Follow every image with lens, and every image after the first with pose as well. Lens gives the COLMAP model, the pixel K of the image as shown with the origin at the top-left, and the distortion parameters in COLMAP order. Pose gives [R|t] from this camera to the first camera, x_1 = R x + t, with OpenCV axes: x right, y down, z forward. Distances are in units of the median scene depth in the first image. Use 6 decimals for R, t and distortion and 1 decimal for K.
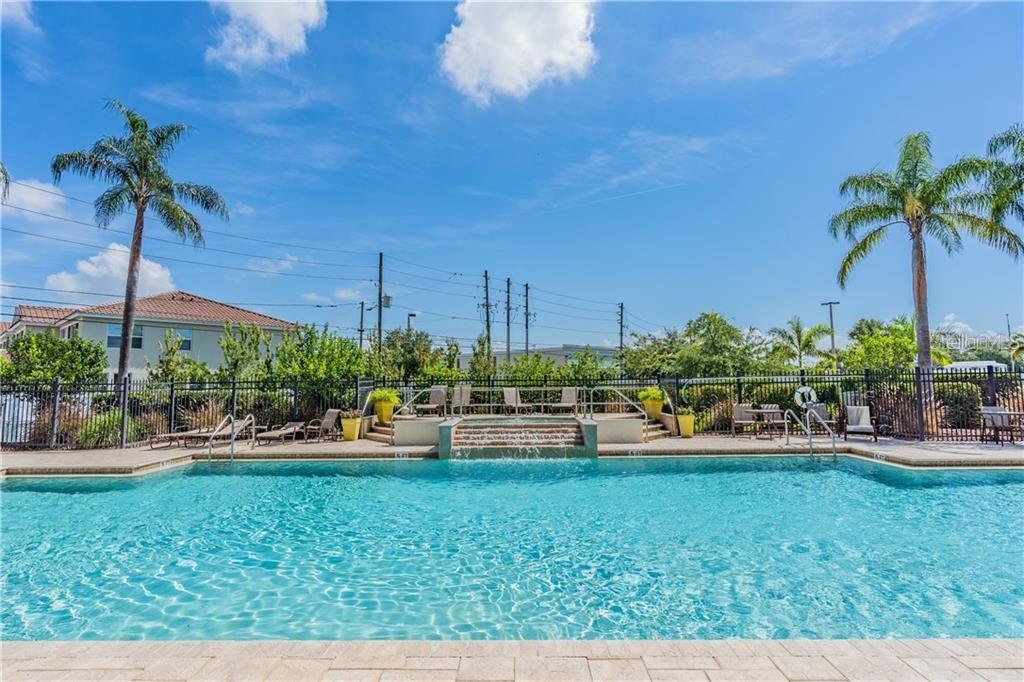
lens RADIAL K [[510.5, 0, 513.9], [0, 510.5, 287.3], [0, 0, 1]] dist [-0.005378, -0.000216]
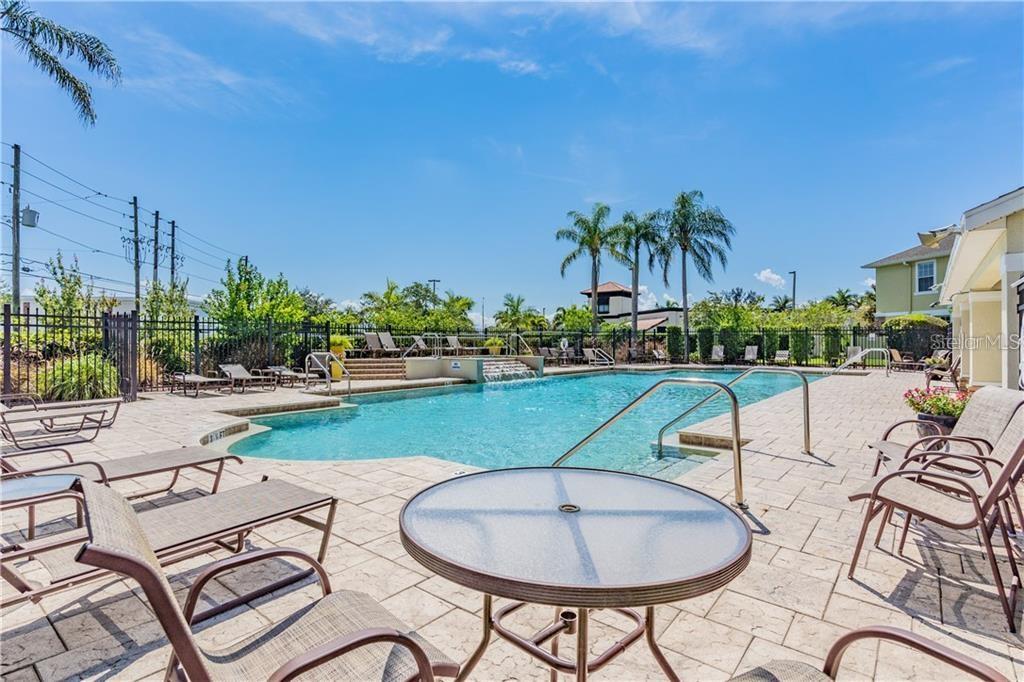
lens RADIAL K [[497.1, 0, 512.0], [0, 497.1, 341.0], [0, 0, 1]] dist [-0.001666, -0.000200]
pose [[0.622411, 0.008622, 0.782643, -0.760021], [-0.153071, 0.981971, 0.110914, 0.033829], [-0.767577, -0.188834, 0.612509, 0.055857]]
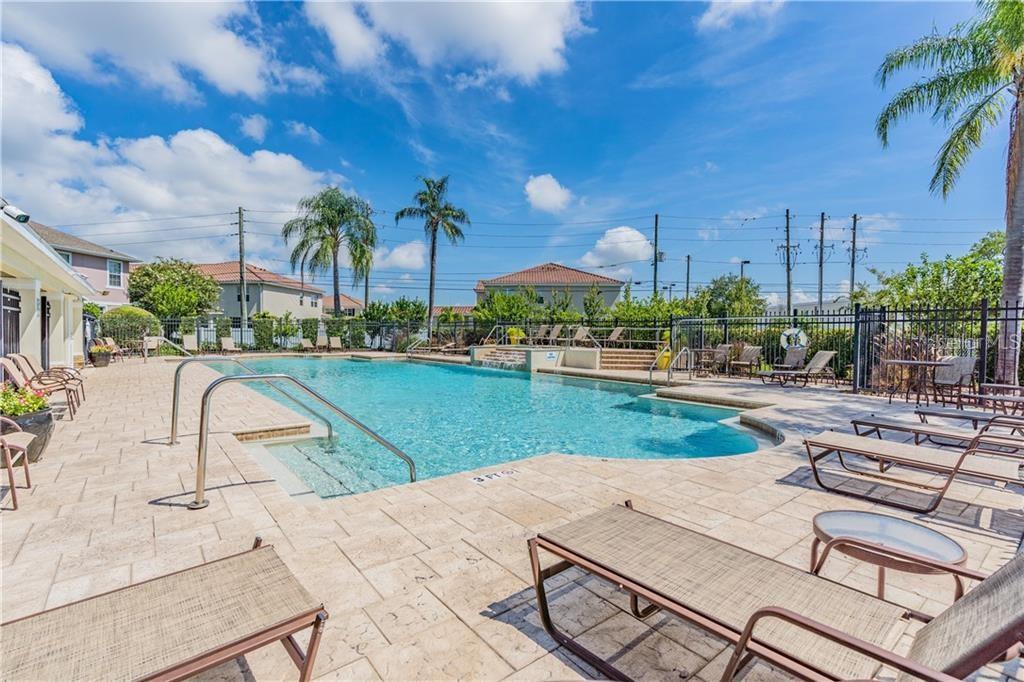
lens RADIAL K [[472.8, 0, 512.0], [0, 472.8, 341.0], [0, 0, 1]] dist [0.000641, 0.000149]
pose [[0.637262, 0.032539, -0.769960, 0.748563], [0.130154, 0.980212, 0.149147, 0.022145], [0.759577, -0.195259, 0.620416, 0.079645]]
